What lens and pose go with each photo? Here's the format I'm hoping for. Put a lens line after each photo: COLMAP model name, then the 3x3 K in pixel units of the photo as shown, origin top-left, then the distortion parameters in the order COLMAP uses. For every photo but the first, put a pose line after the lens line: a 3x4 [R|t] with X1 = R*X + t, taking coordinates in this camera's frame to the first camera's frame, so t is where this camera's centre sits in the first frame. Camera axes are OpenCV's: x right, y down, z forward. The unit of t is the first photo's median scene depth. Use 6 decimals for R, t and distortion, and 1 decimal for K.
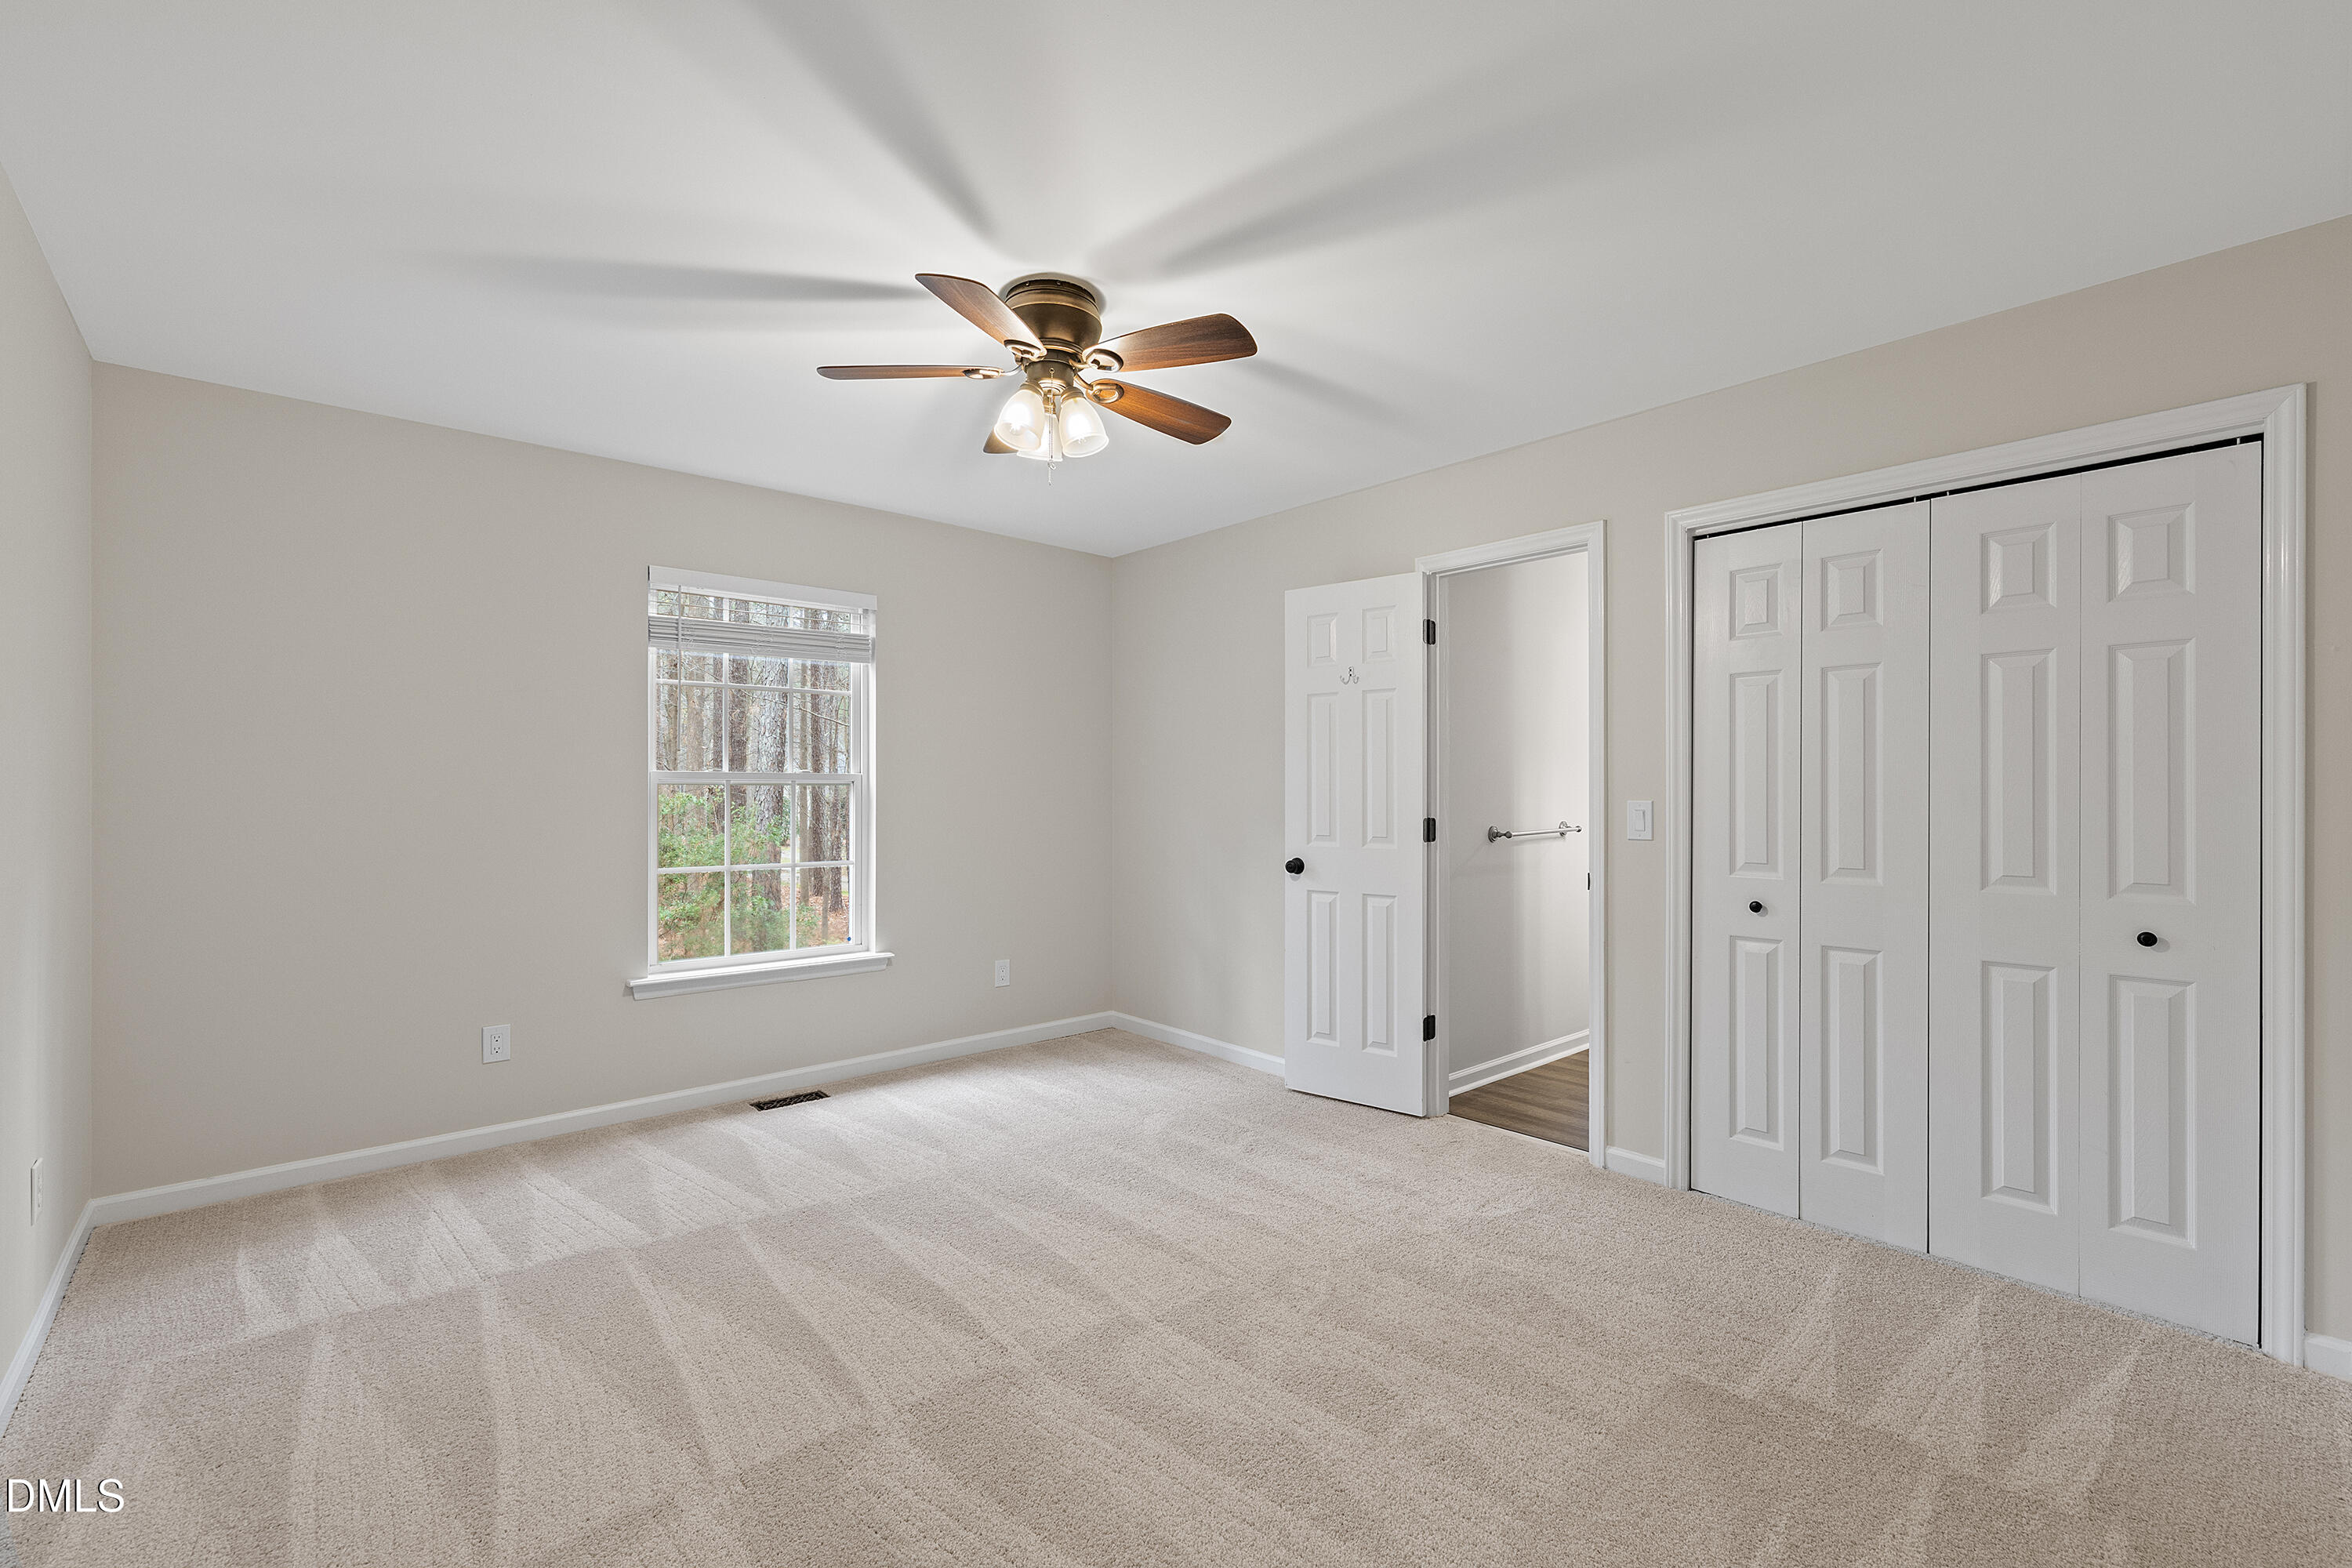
lens RADIAL K [[1017.7, 0, 1184.3], [0, 1017.7, 788.1], [0, 0, 1]] dist [-0.002493, 0.001448]
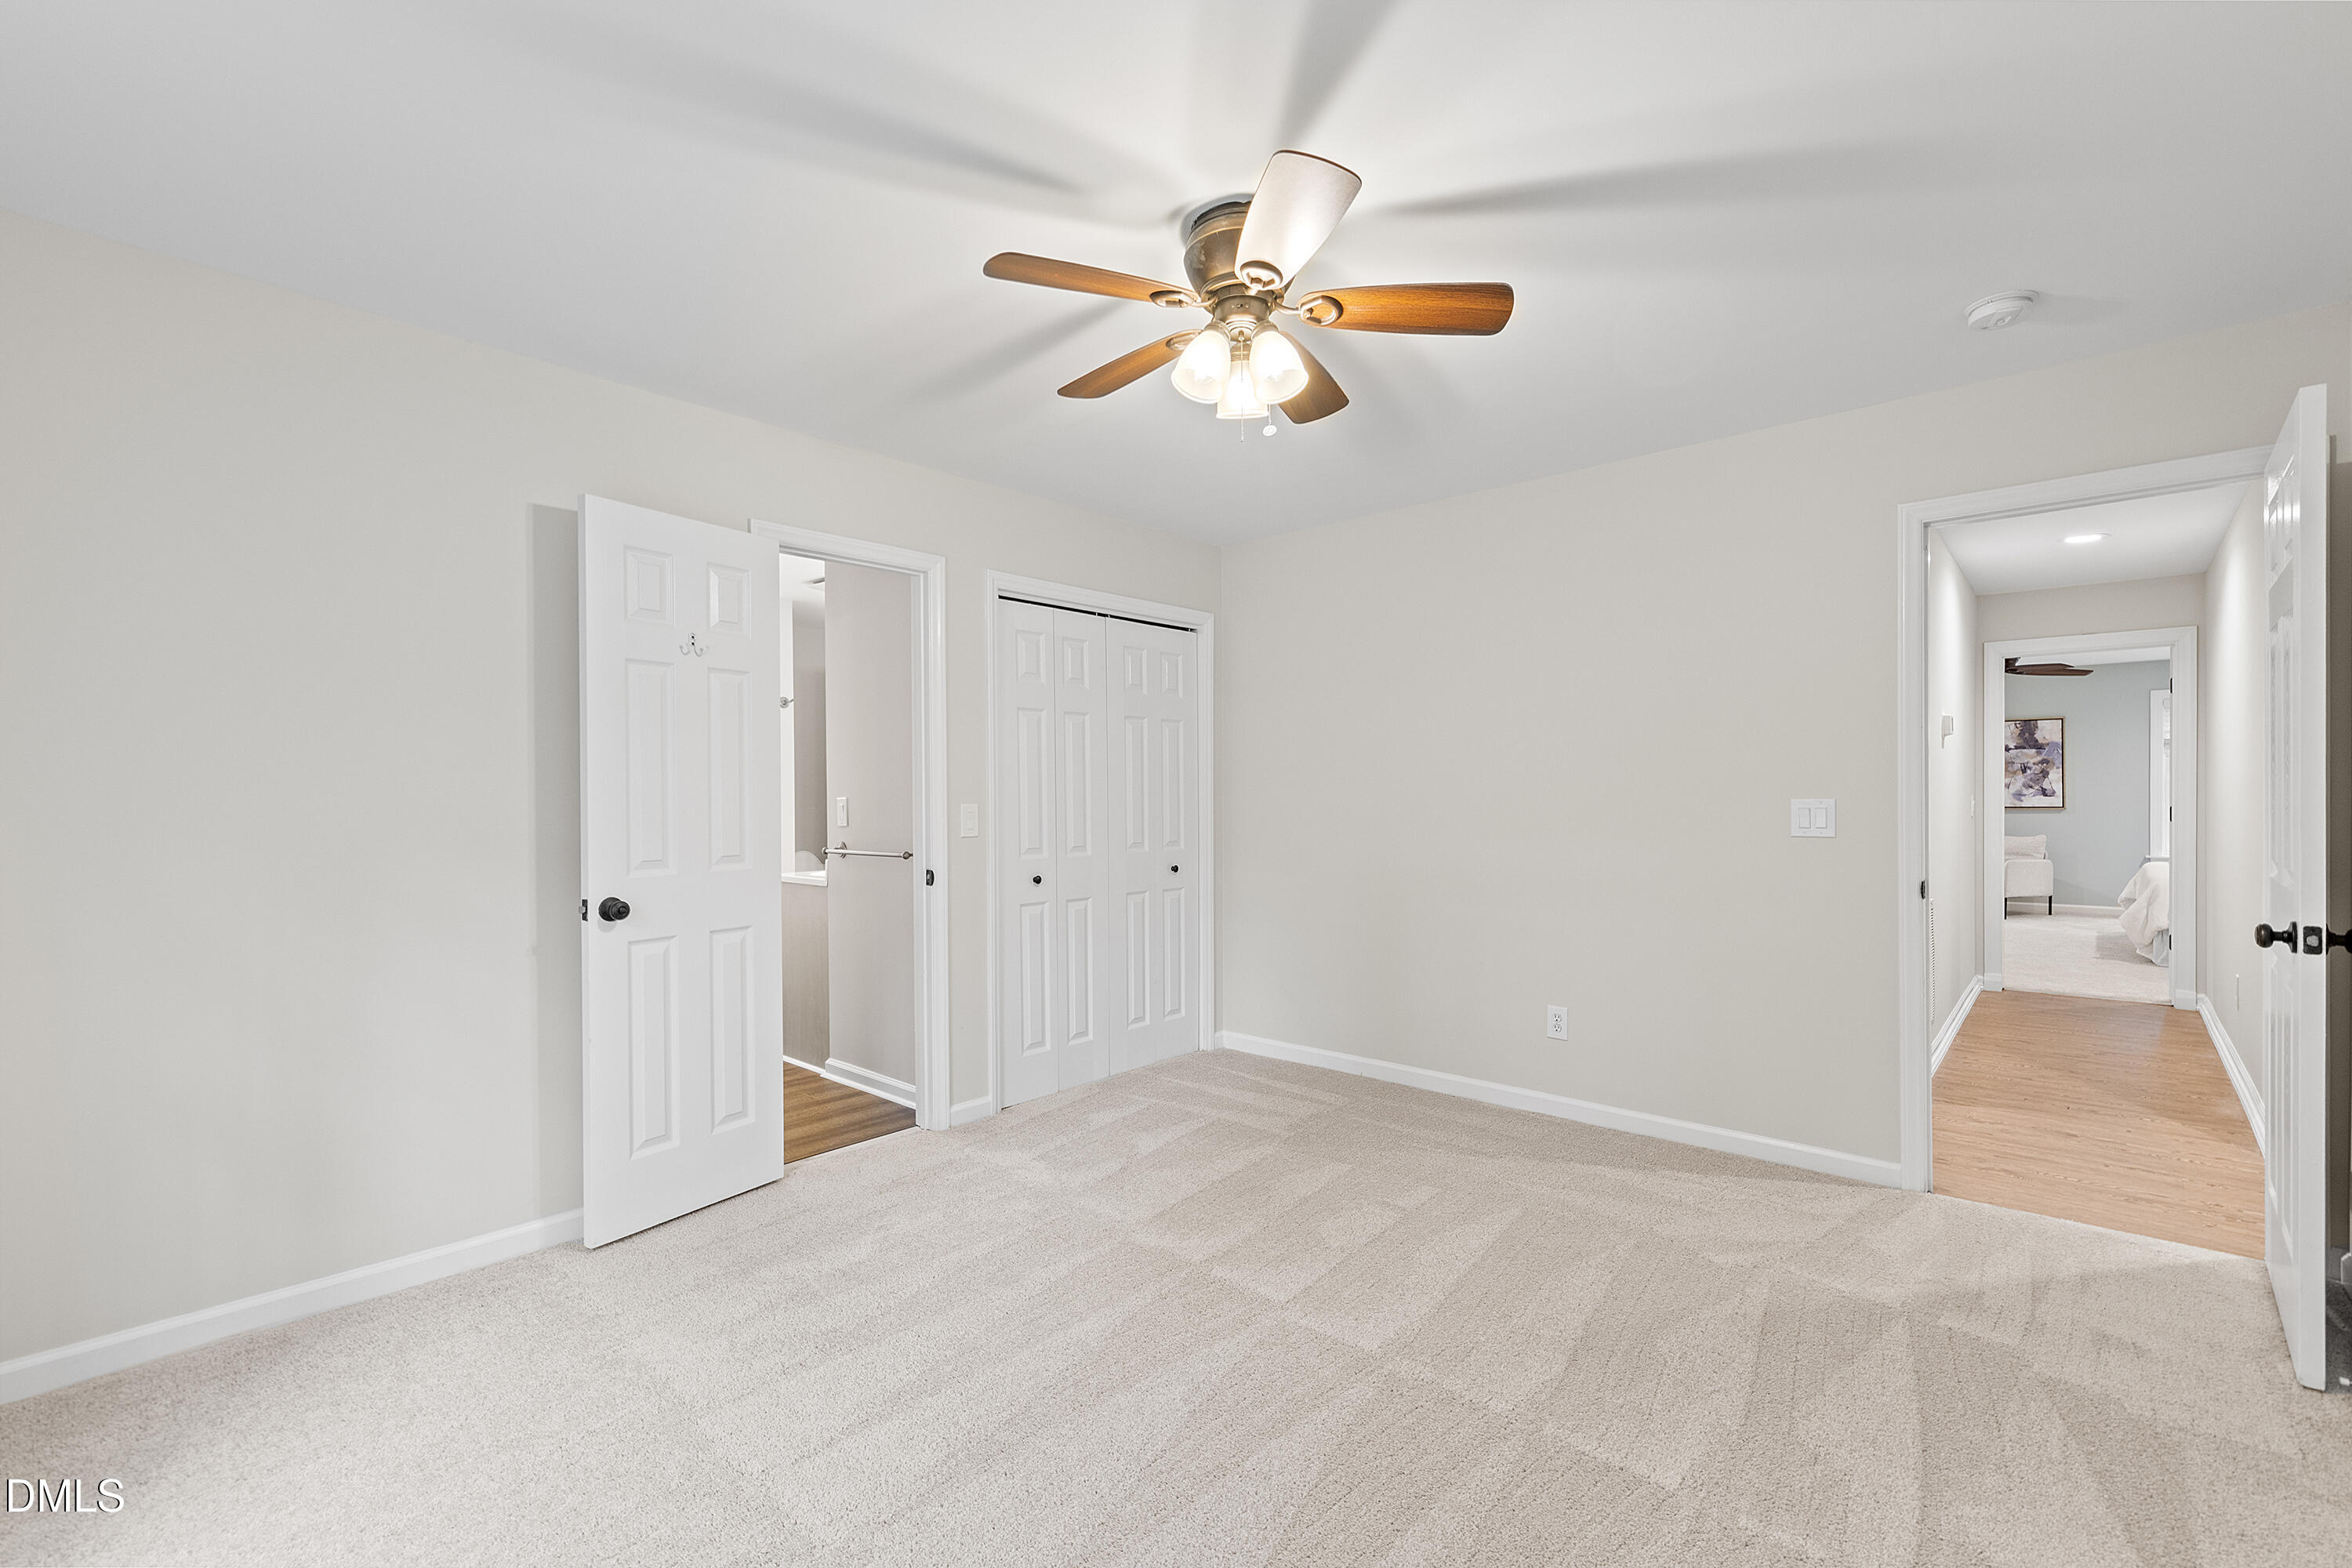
lens RADIAL K [[1017.7, 0, 1184.5], [0, 1017.7, 796.4], [0, 0, 1]] dist [-0.002493, 0.001448]
pose [[-0.111400, 0.000437, 0.993776, -0.643074], [0.005480, 0.999985, 0.000175, 0.003626], [-0.993761, 0.005466, -0.111400, 0.743616]]
